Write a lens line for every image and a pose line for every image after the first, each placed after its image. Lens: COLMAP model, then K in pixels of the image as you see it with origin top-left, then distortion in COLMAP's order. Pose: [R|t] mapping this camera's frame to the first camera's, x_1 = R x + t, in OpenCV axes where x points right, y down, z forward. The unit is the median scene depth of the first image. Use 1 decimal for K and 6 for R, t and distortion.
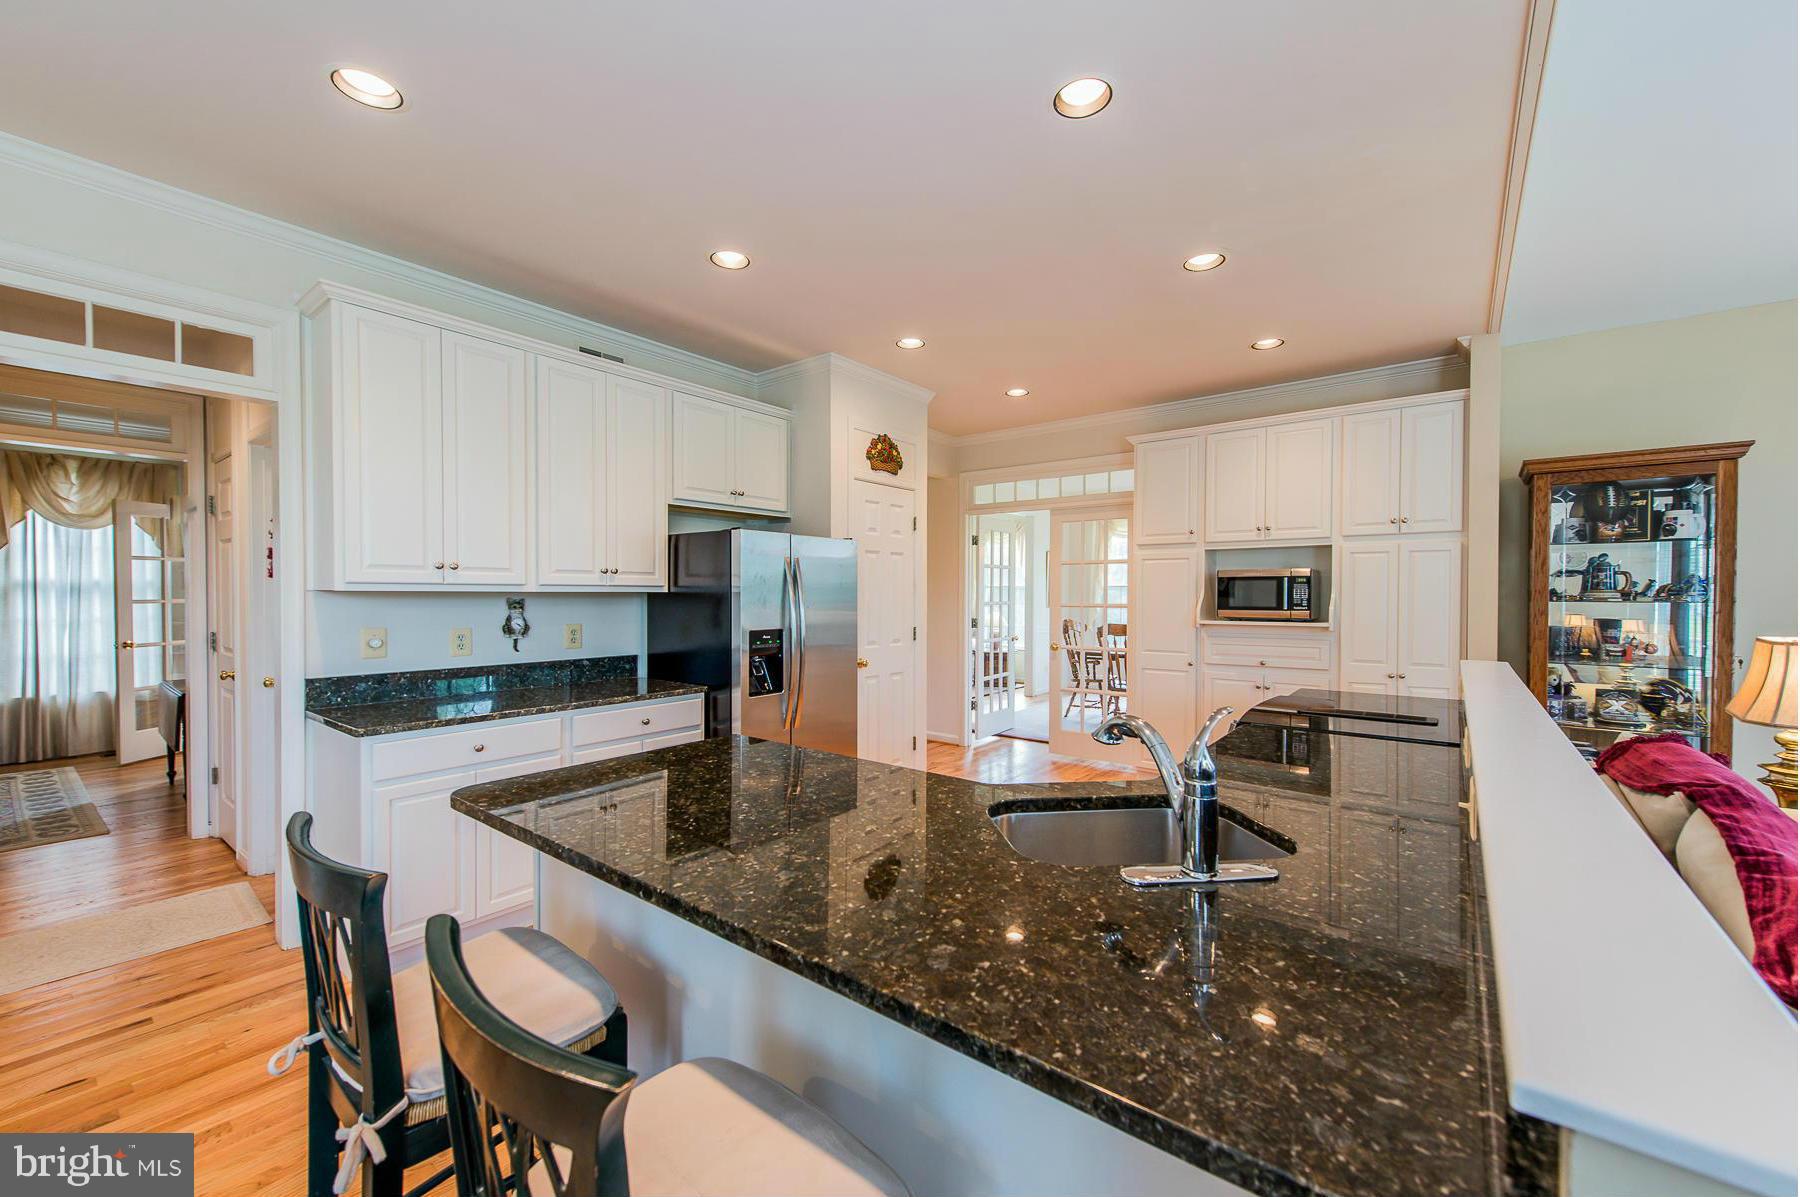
lens RADIAL K [[695.7, 0, 905.9], [0, 695.7, 602.2], [0, 0, 1]] dist [0.002088, -0.000252]
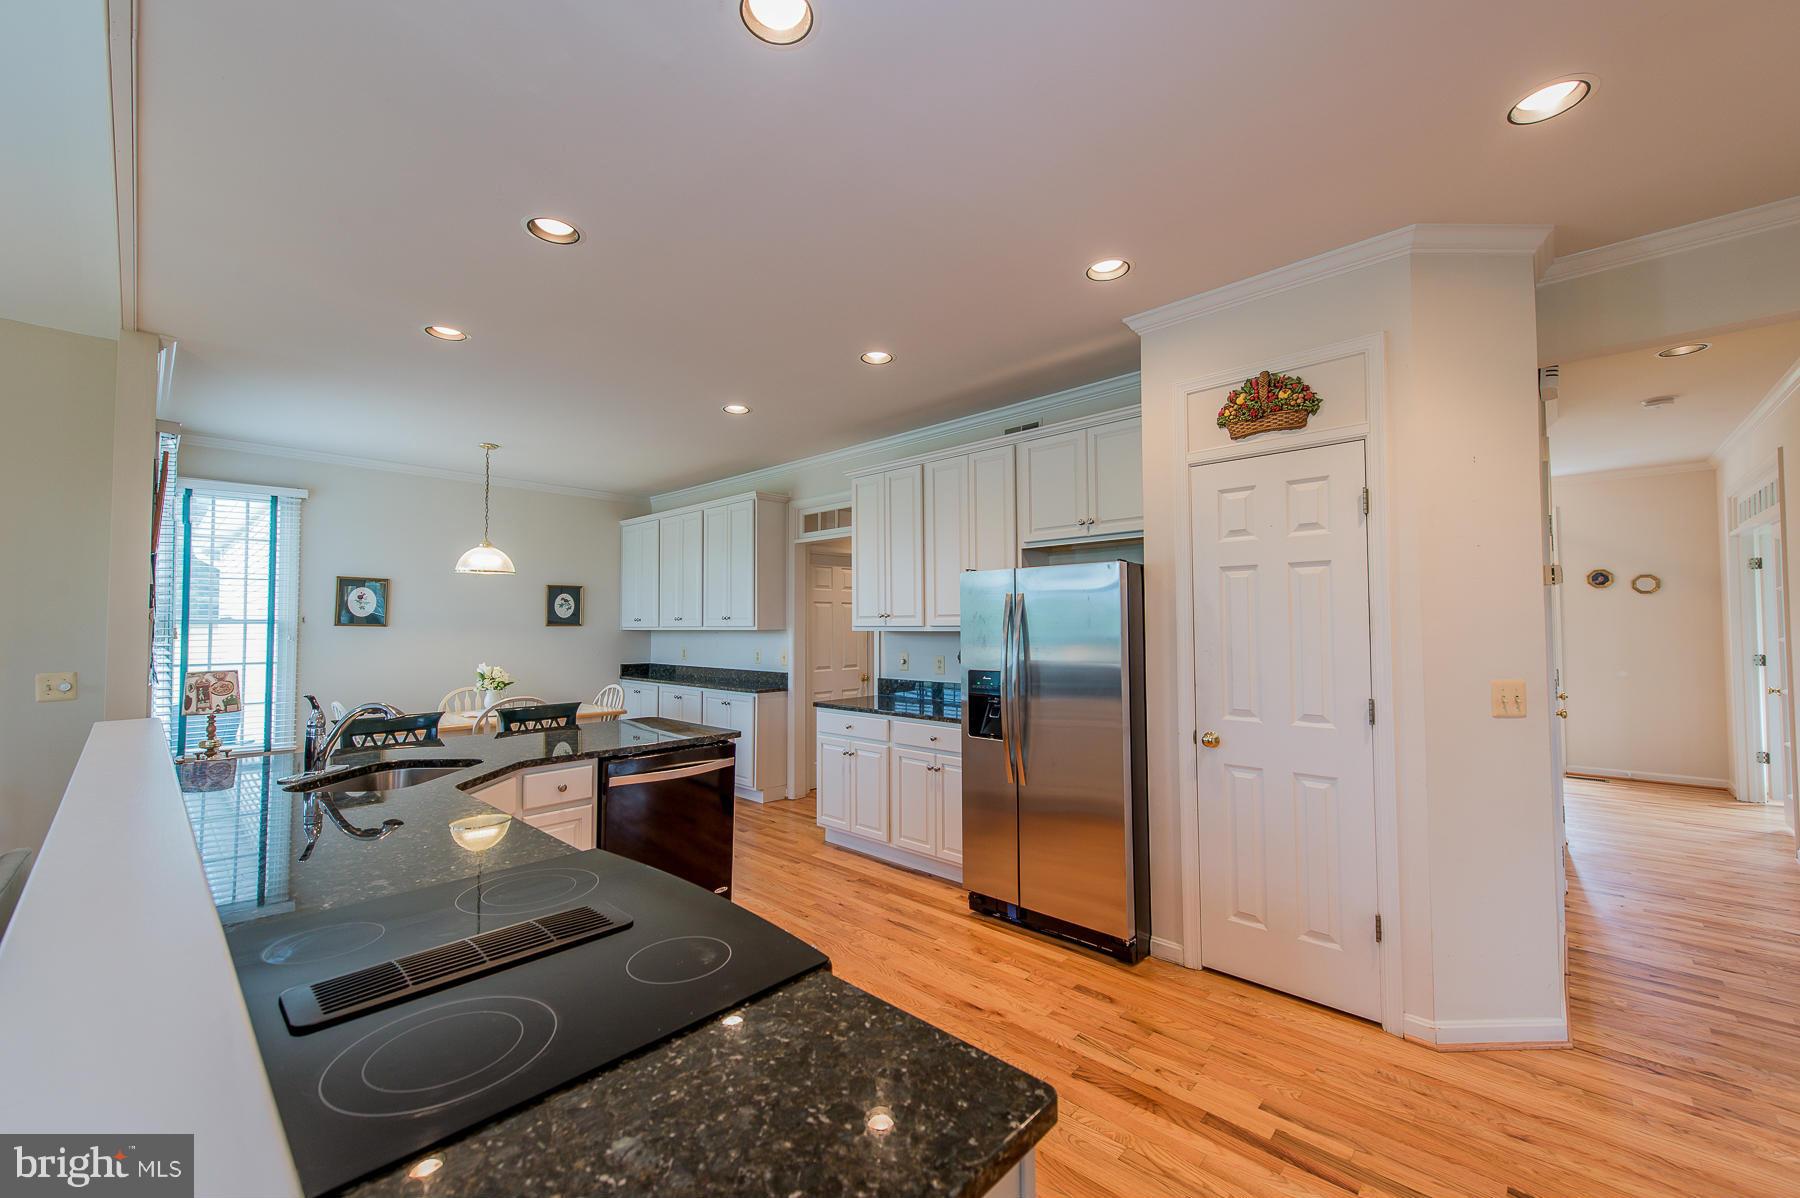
lens RADIAL K [[711.8, 0, 890.8], [0, 711.8, 603.3], [0, 0, 1]] dist [0.005779, -0.000116]
pose [[-0.095917, -0.035568, -0.994754, 0.781527], [-0.008795, 0.999353, -0.034884, -0.018293], [0.995351, 0.005403, -0.096167, 0.934669]]
